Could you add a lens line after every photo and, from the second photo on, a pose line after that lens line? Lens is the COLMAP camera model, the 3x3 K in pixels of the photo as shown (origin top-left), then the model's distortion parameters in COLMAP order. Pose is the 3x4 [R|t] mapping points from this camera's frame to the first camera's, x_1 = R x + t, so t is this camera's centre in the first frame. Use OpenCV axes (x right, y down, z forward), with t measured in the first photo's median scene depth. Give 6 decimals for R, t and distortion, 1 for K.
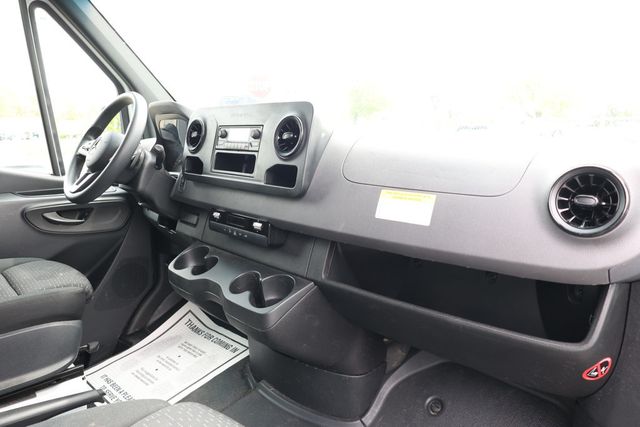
lens RADIAL K [[441.4, 0, 319.0], [0, 441.4, 210.9], [0, 0, 1]] dist [-0.010028, -0.005697]
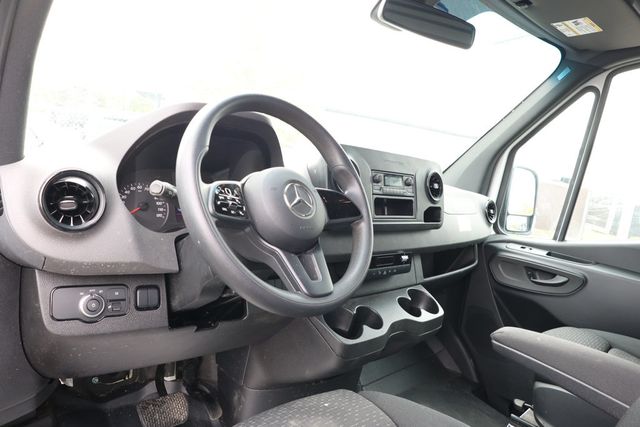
lens RADIAL K [[427.9, 0, 322.8], [0, 427.9, 208.6], [0, 0, 1]] dist [-0.060067, 0.000626]
pose [[-0.031337, -0.107311, 0.993732, -1.289147], [0.048856, 0.992867, 0.108758, -0.239901], [-0.998314, 0.051958, -0.025870, 1.261477]]
